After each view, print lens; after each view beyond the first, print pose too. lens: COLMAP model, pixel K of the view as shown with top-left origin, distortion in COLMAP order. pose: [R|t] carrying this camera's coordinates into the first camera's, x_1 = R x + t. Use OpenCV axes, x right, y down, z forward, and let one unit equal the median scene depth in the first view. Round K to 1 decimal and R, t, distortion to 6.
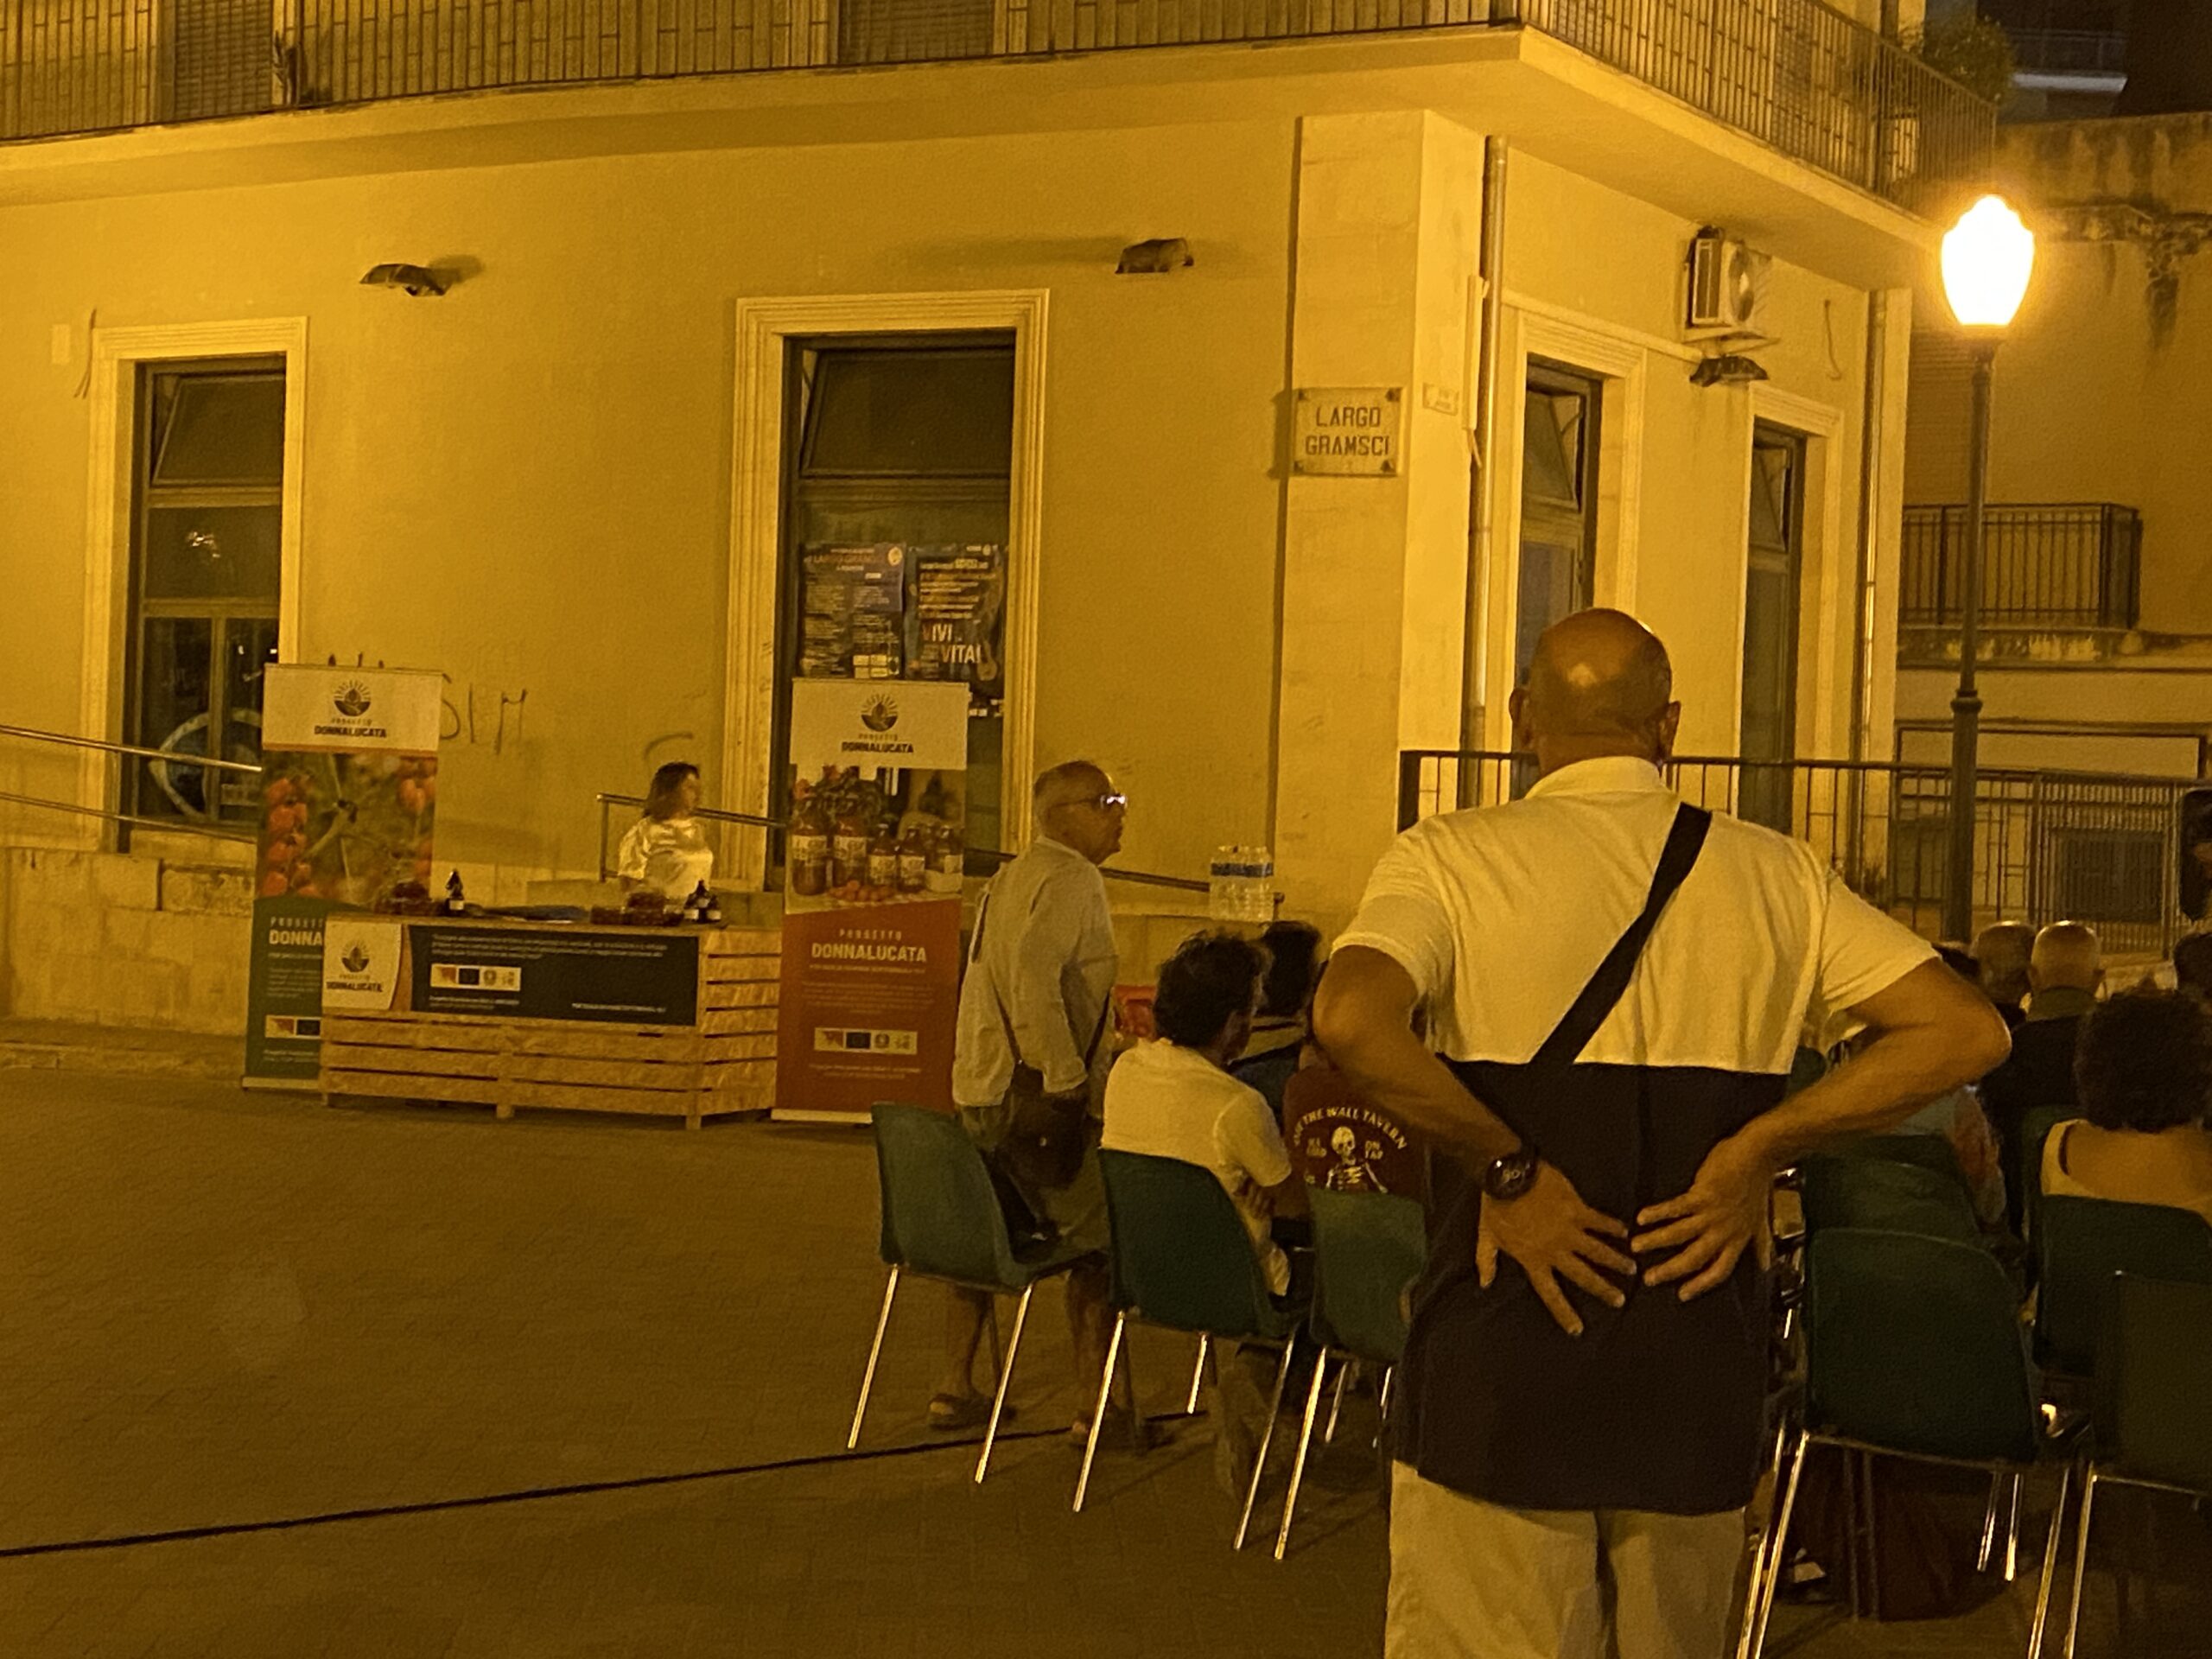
lens RADIAL K [[3425.1, 0, 1116.1], [0, 3425.1, 797.3], [0, 0, 1]] dist [0.173435, -0.710497]
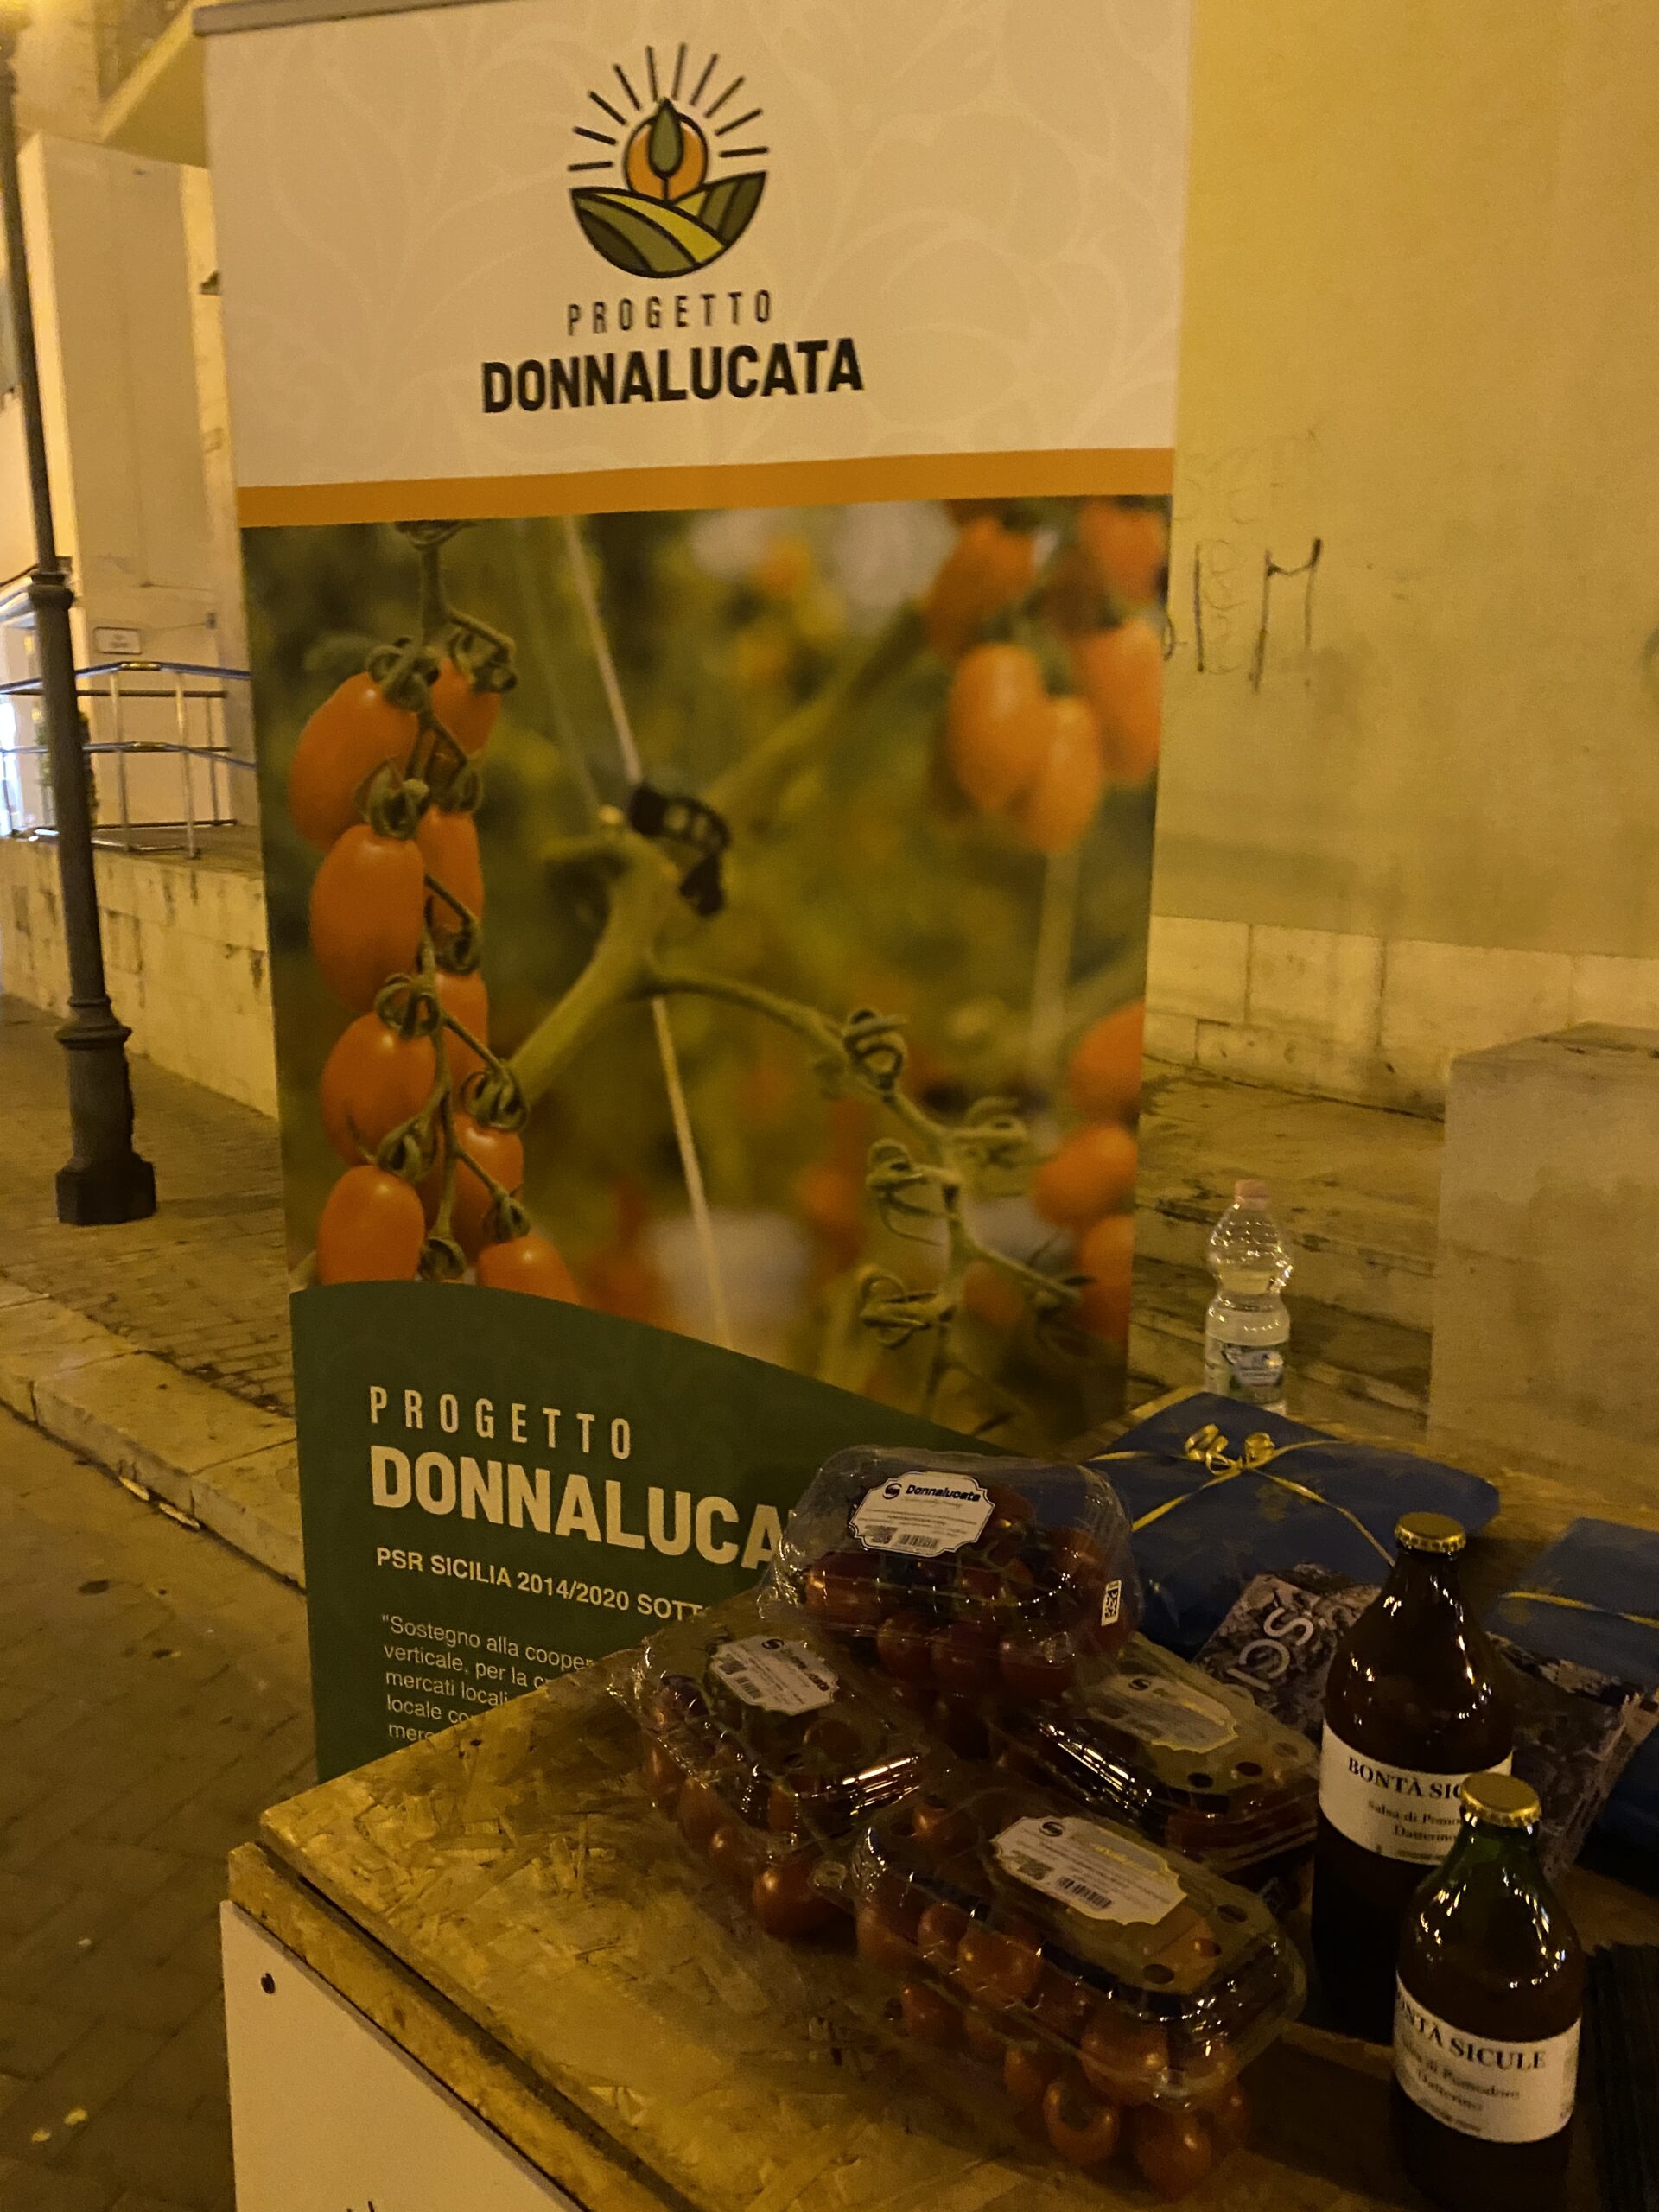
lens RADIAL K [[1669.2, 0, 857.7], [0, 1669.2, 1109.9], [0, 0, 1]] dist [0.072604, -0.138930]
pose [[0.940967, 0.025570, -0.337530, -0.171869], [0.035899, 0.983981, 0.174622, 0.002231], [0.336588, -0.176430, 0.924976, 0.858987]]
